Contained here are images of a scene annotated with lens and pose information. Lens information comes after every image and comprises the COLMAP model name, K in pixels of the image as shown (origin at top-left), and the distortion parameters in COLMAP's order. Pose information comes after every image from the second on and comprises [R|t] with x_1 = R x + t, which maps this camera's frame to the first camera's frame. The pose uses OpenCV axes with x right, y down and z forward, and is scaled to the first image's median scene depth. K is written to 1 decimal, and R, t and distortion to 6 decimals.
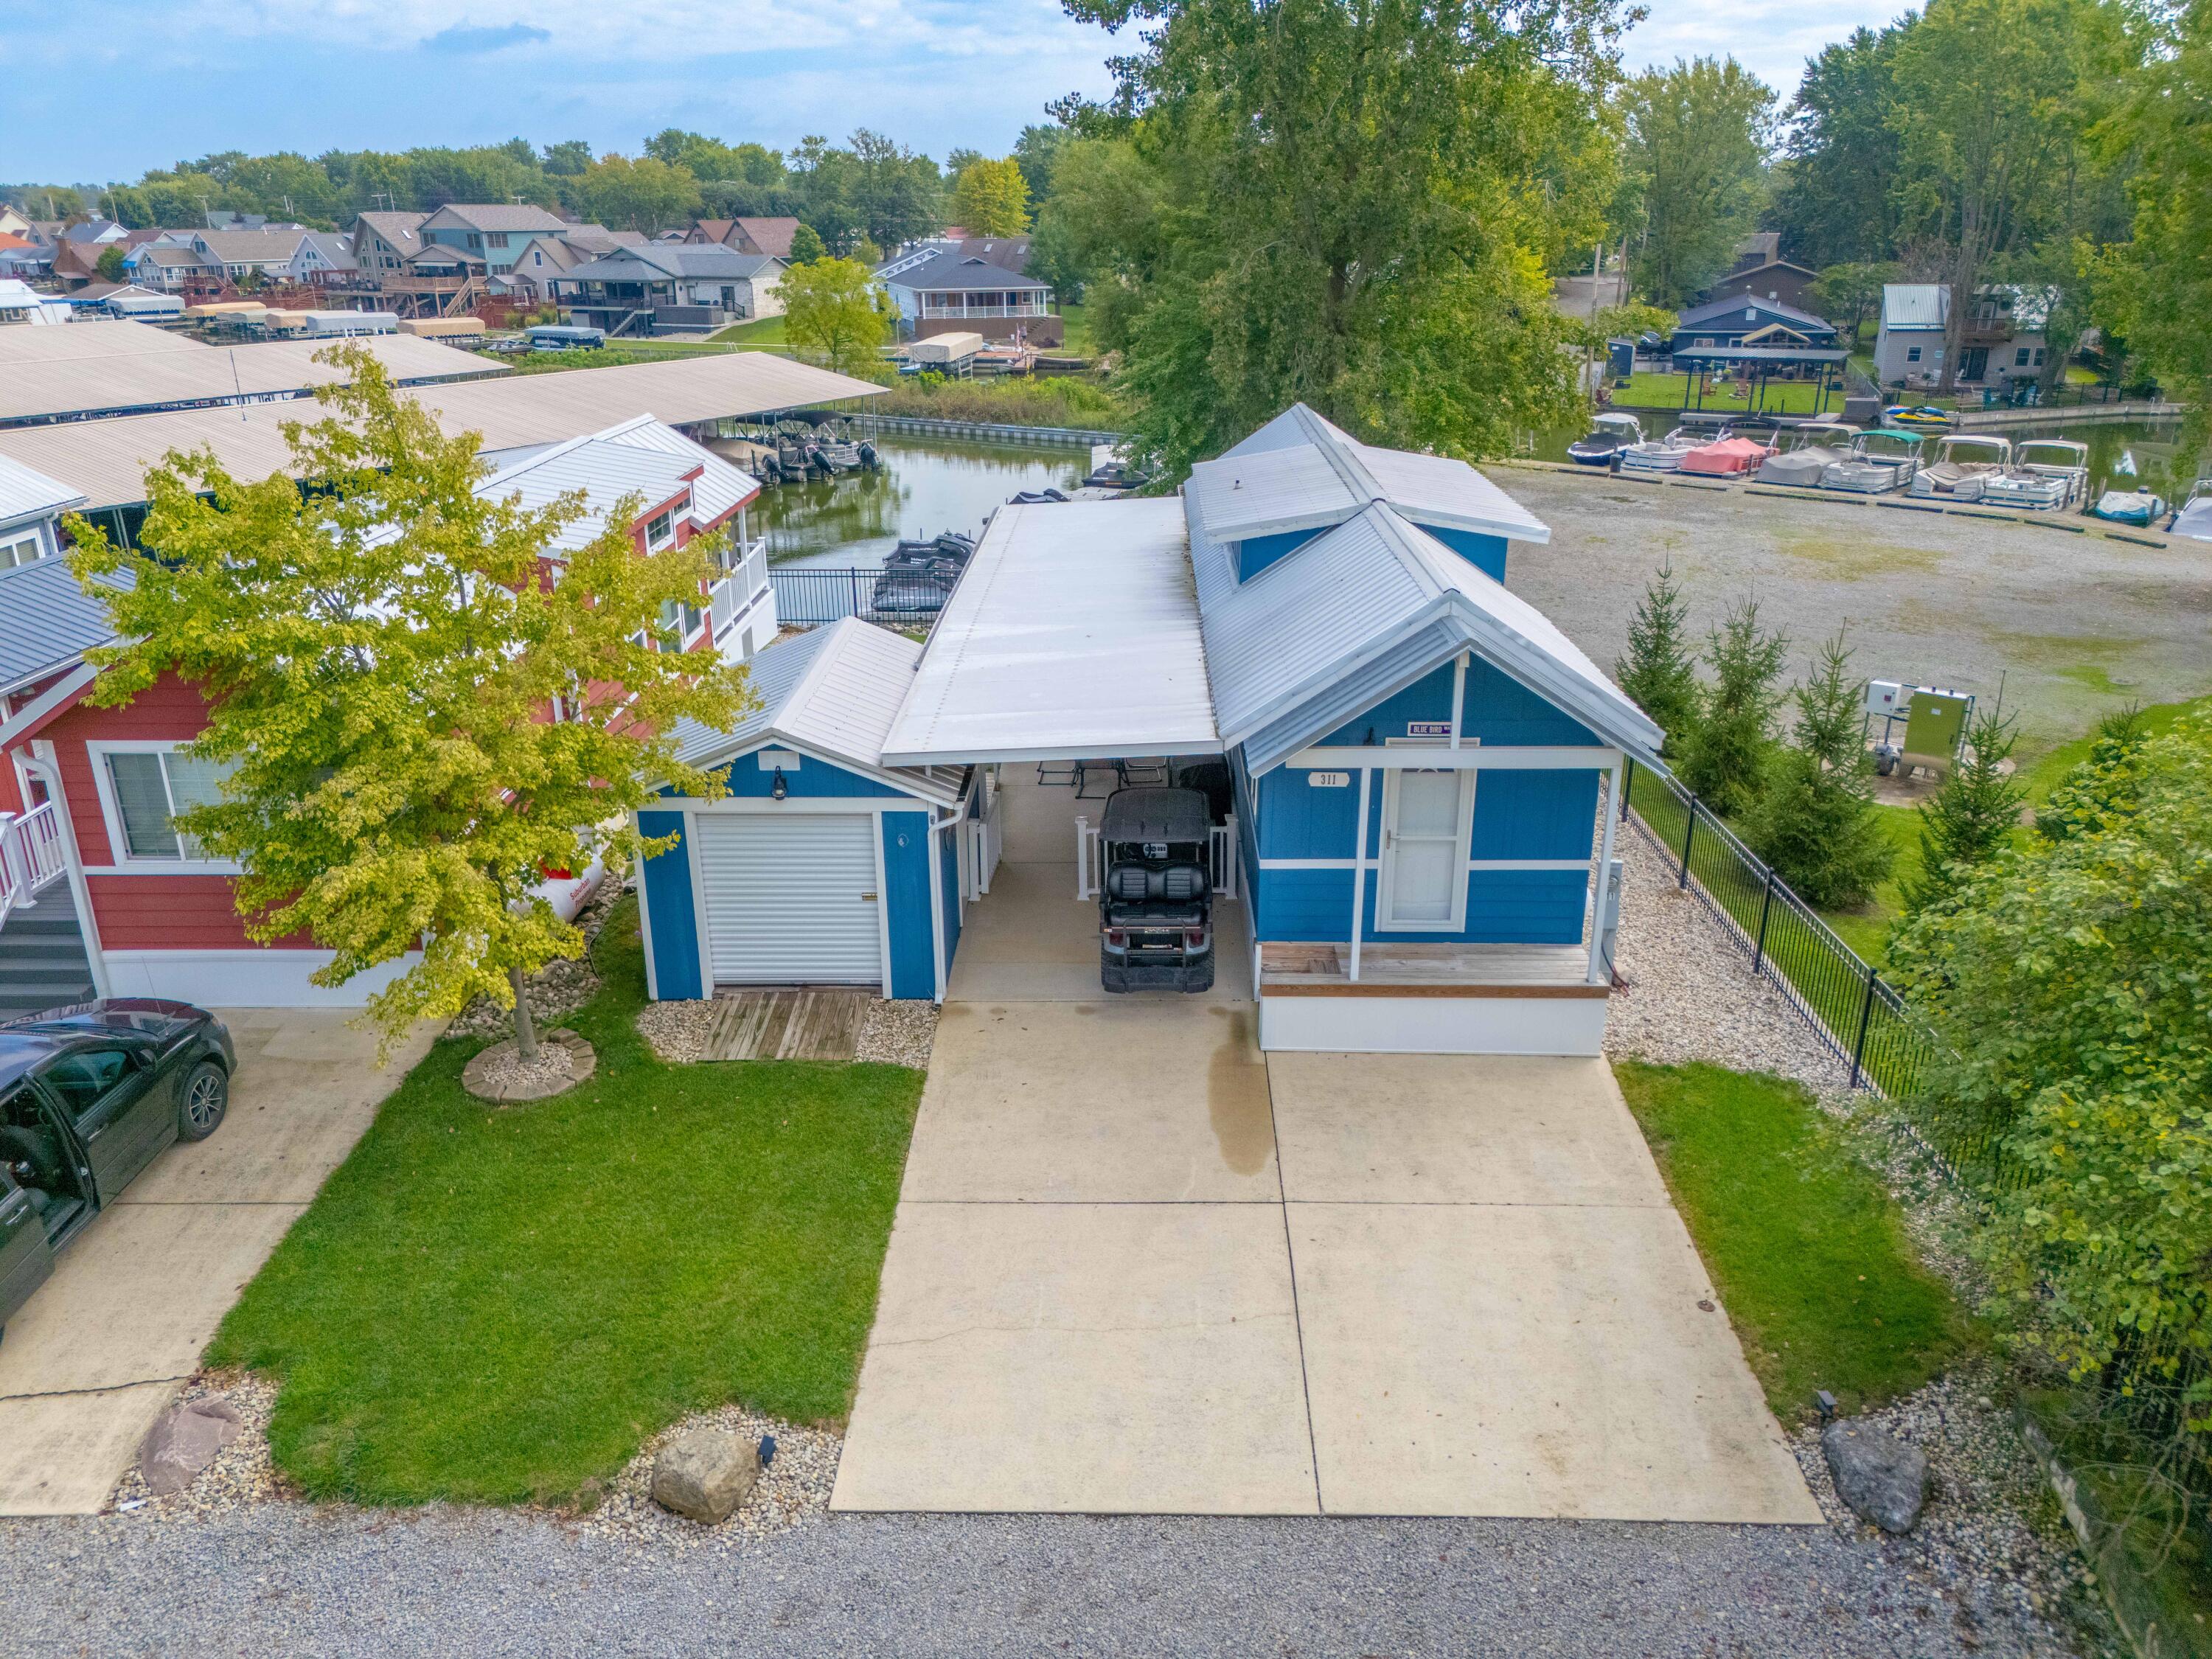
lens RADIAL K [[1606.5, 0, 1106.0], [0, 1606.5, 829.5], [0, 0, 1]] dist [0.001936, 0.001264]
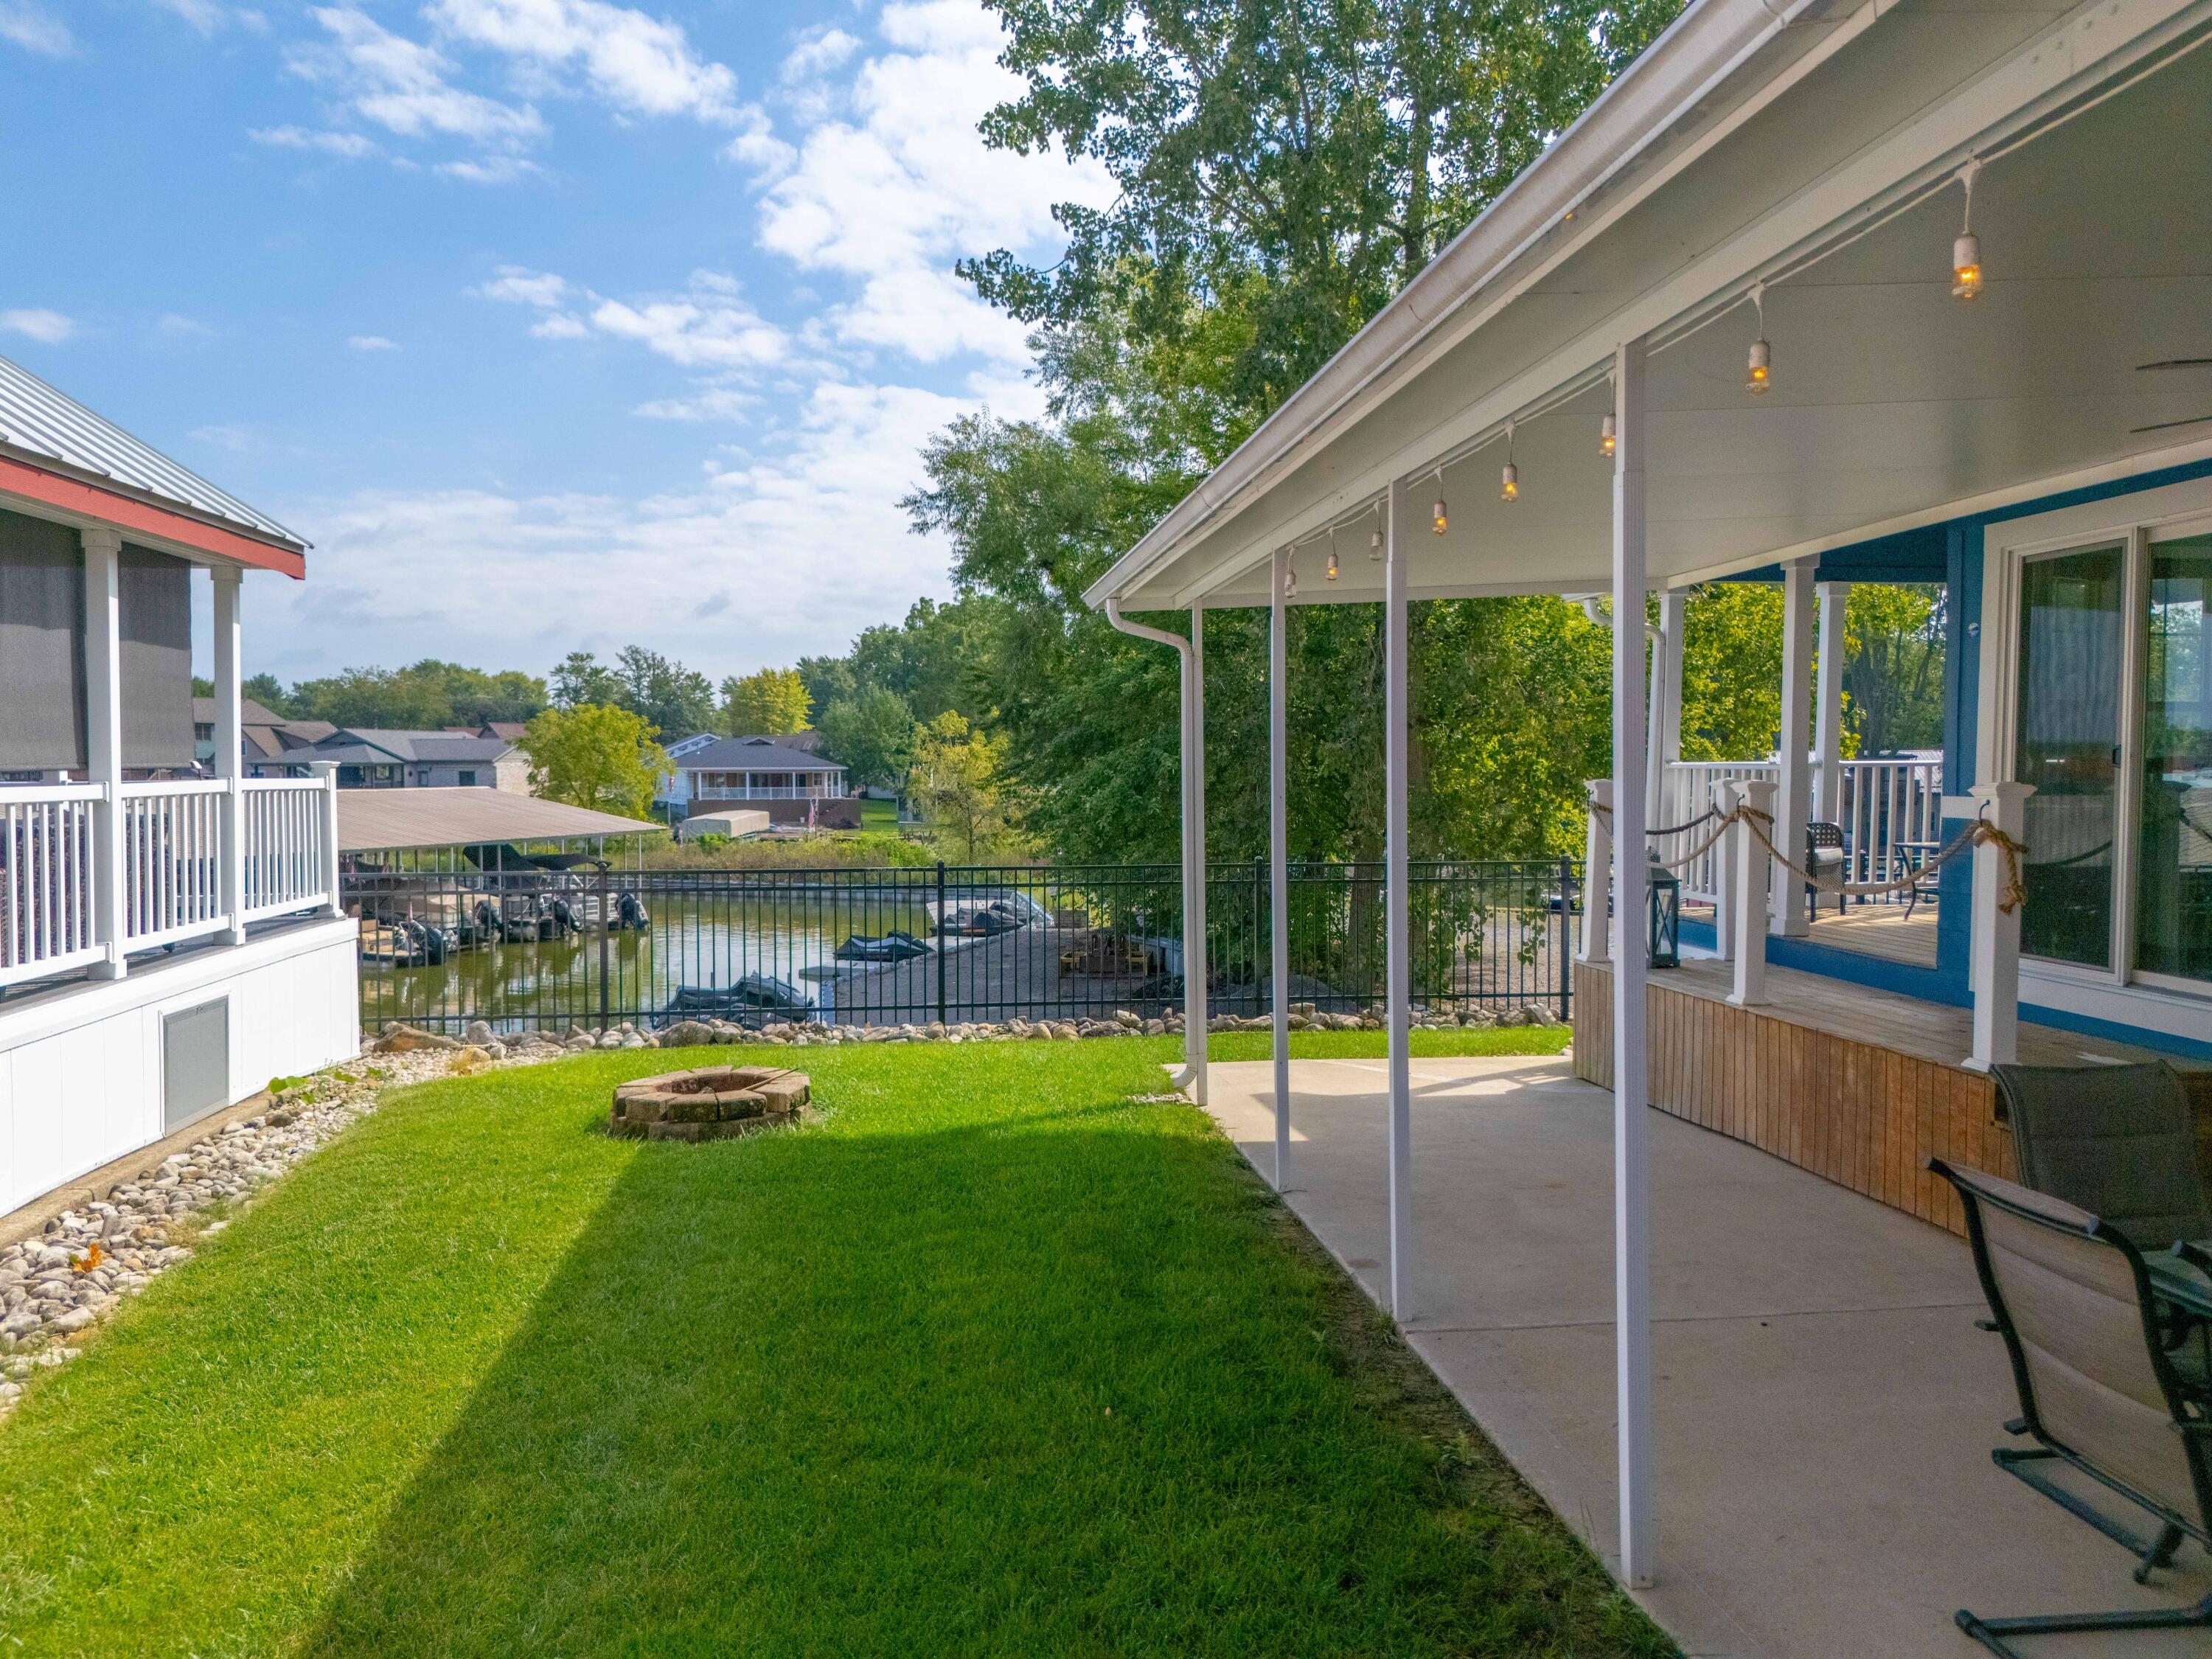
lens RADIAL K [[1633.0, 0, 1110.8], [0, 1633.0, 833.8], [0, 0, 1]] dist [0.063008, -0.062820]
pose [[0.989426, -0.001786, 0.145025, -0.021592], [0.047228, 0.949395, -0.310513, -0.012195], [-0.137131, 0.314079, 0.939441, 0.139442]]
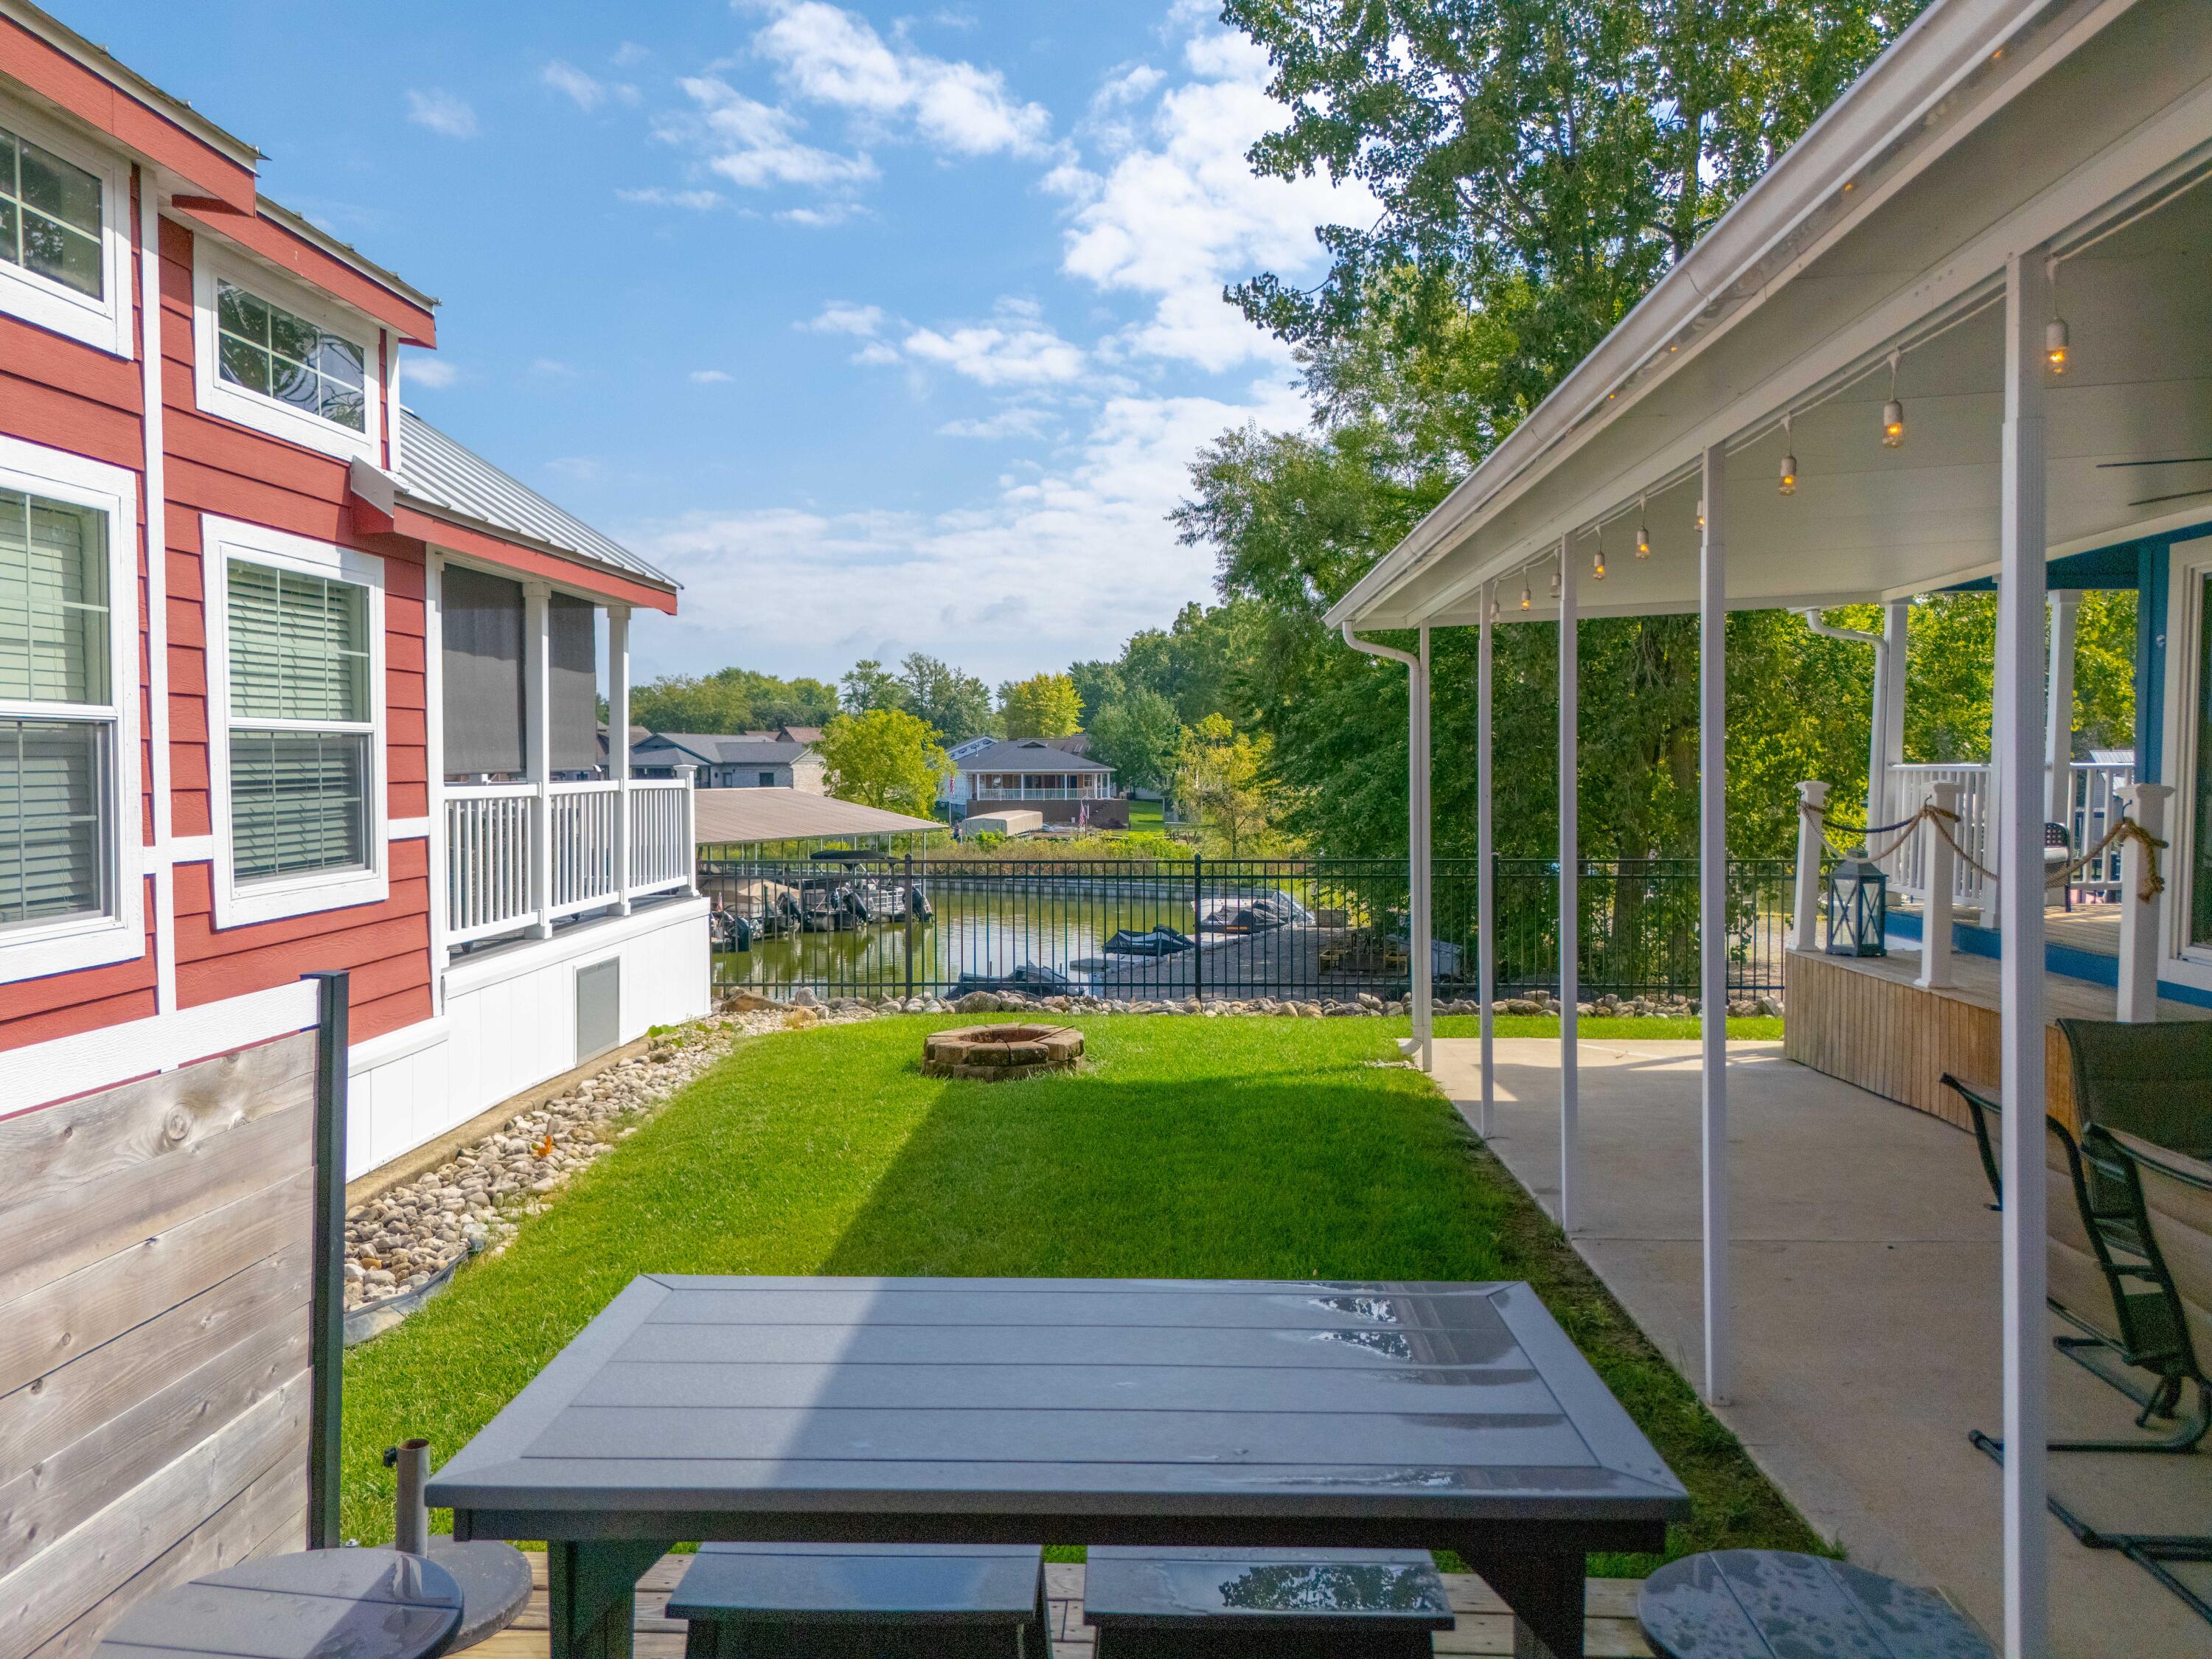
lens RADIAL K [[1621.7, 0, 1106.0], [0, 1621.7, 829.5], [0, 0, 1]] dist [0.163771, -0.203843]
pose [[0.999782, 0.004831, -0.020334, -0.021466], [-0.011026, 0.948441, -0.316761, -0.008833], [0.017756, 0.316916, 0.948287, 0.130281]]
